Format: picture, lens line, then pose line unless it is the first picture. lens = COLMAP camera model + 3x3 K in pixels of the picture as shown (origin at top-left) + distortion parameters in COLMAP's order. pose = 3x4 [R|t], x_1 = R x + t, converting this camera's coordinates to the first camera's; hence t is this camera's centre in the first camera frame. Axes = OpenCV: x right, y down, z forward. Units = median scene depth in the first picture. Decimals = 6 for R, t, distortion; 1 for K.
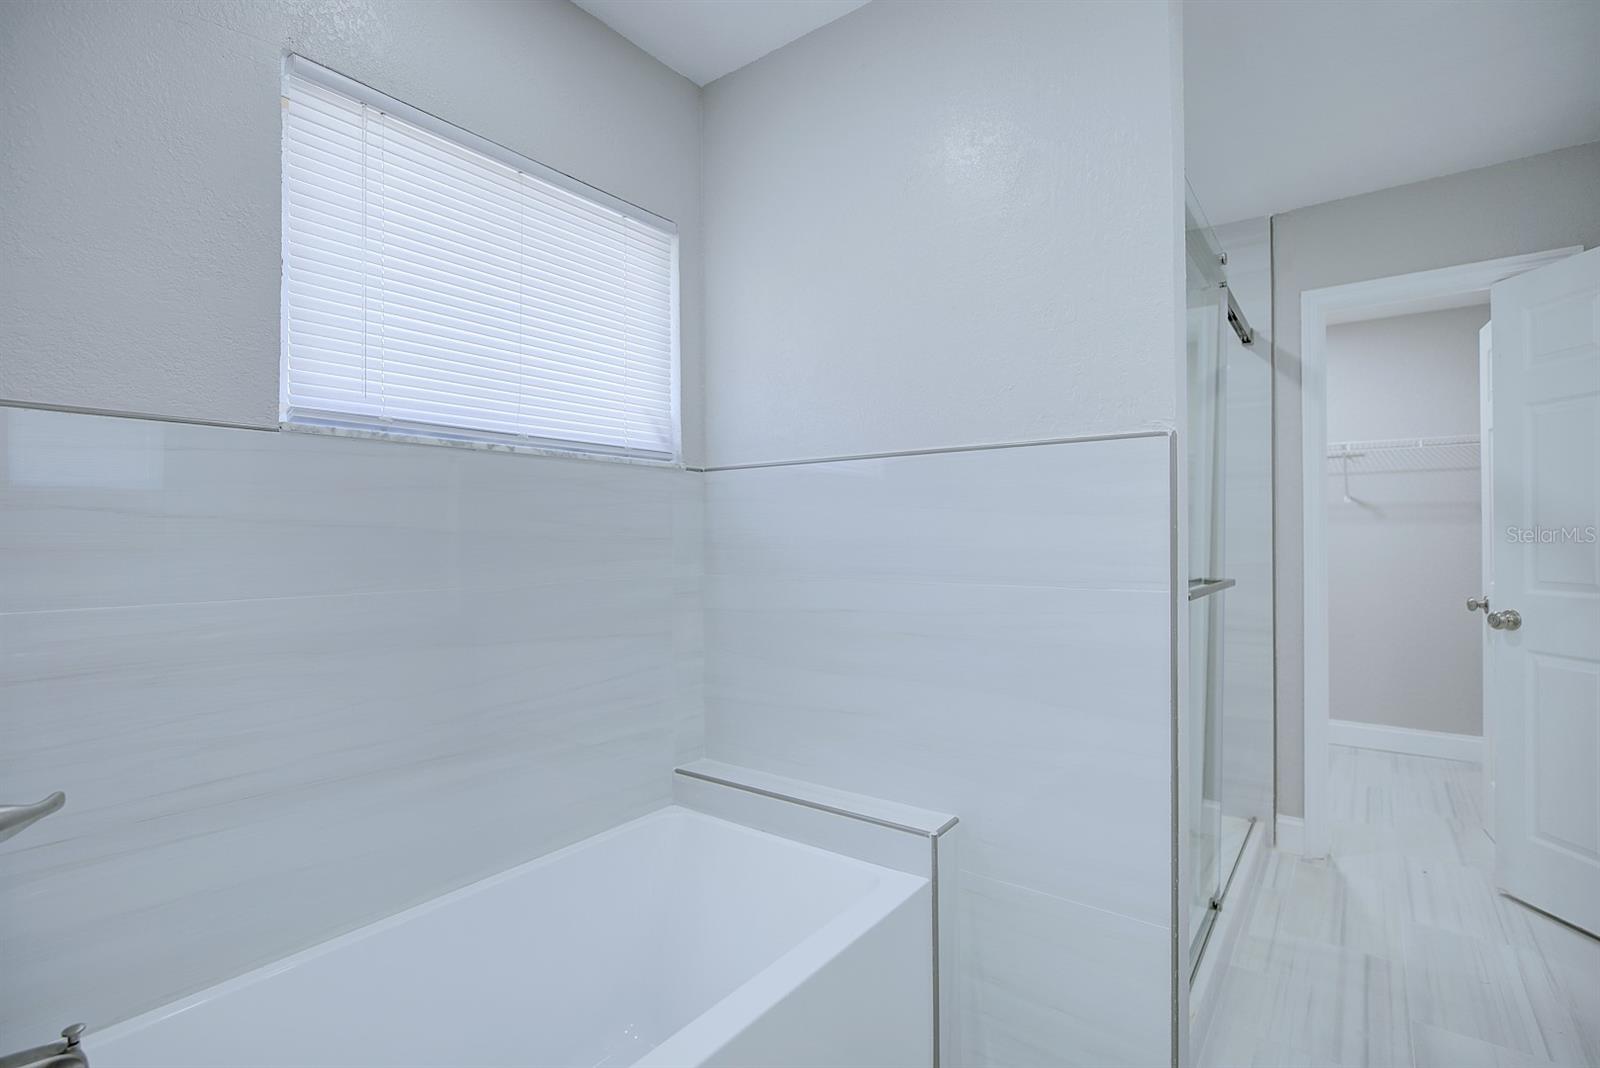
lens RADIAL K [[735.5, 0, 793.7], [0, 735.5, 529.2], [0, 0, 1]] dist [-0.006676, 0.001518]
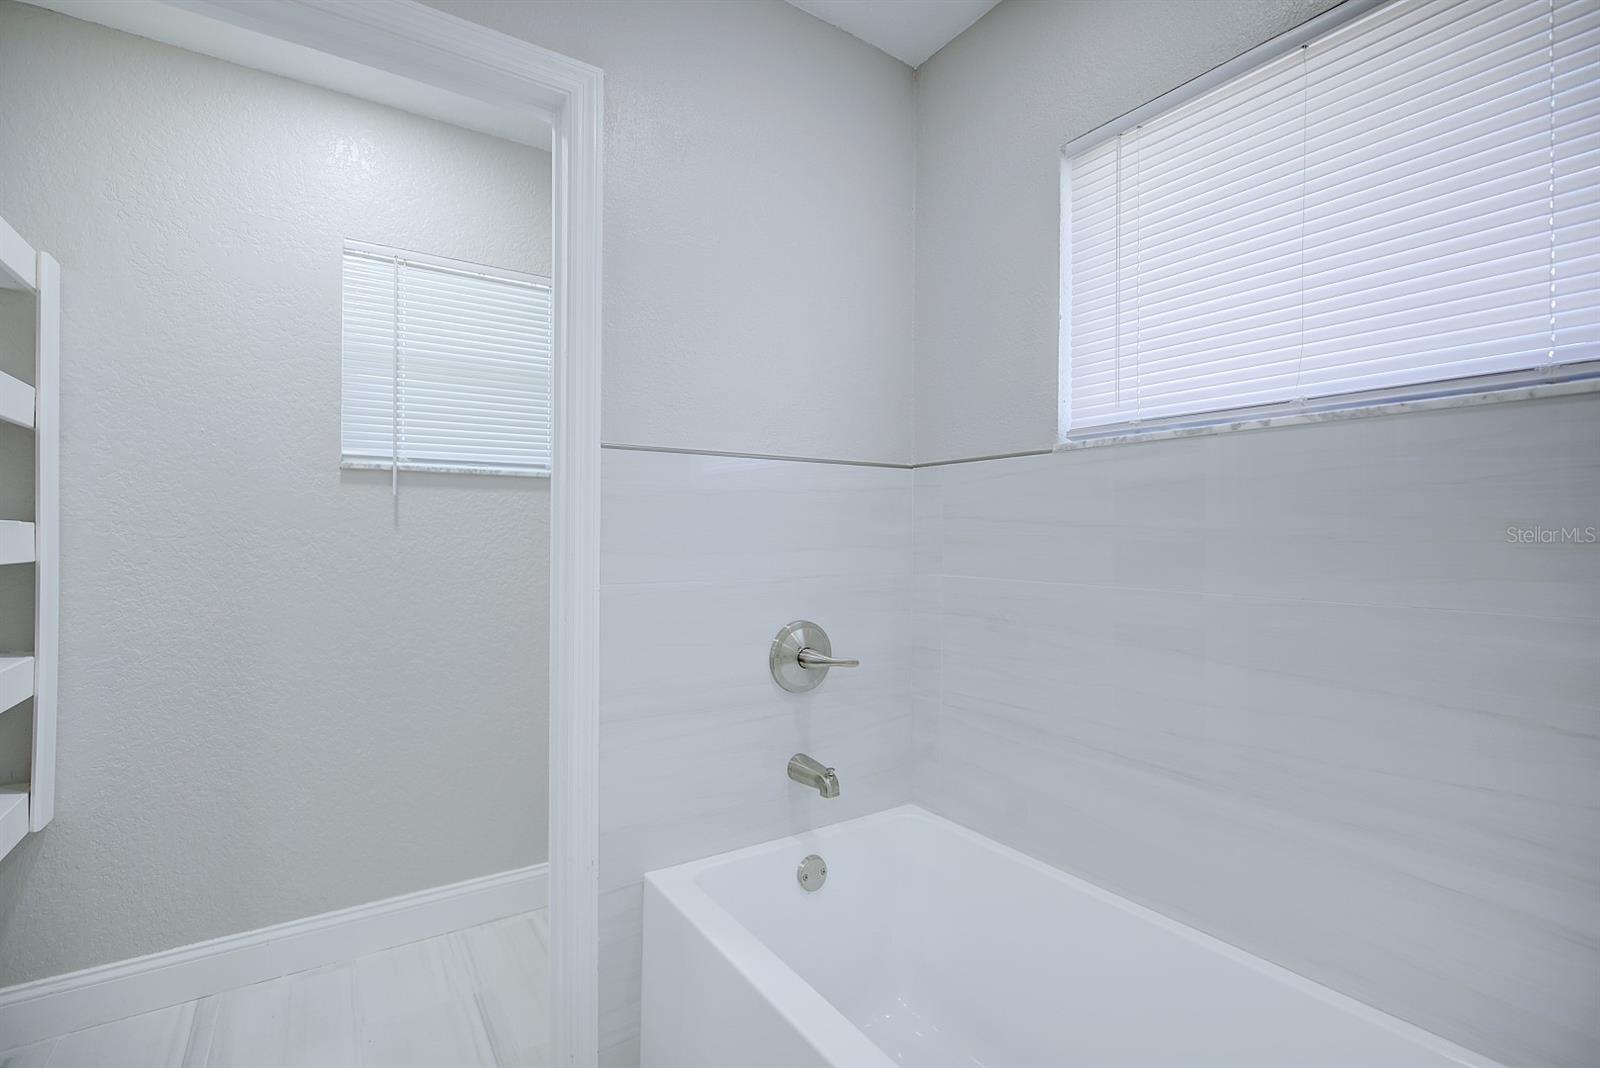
lens RADIAL K [[735.5, 0, 793.5], [0, 735.5, 539.1], [0, 0, 1]] dist [-0.006676, 0.001518]
pose [[-0.315764, 0.011626, -0.948767, 0.580461], [0.014423, 0.999868, 0.007452, 0.002126], [0.948728, -0.011331, -0.315890, 0.846862]]
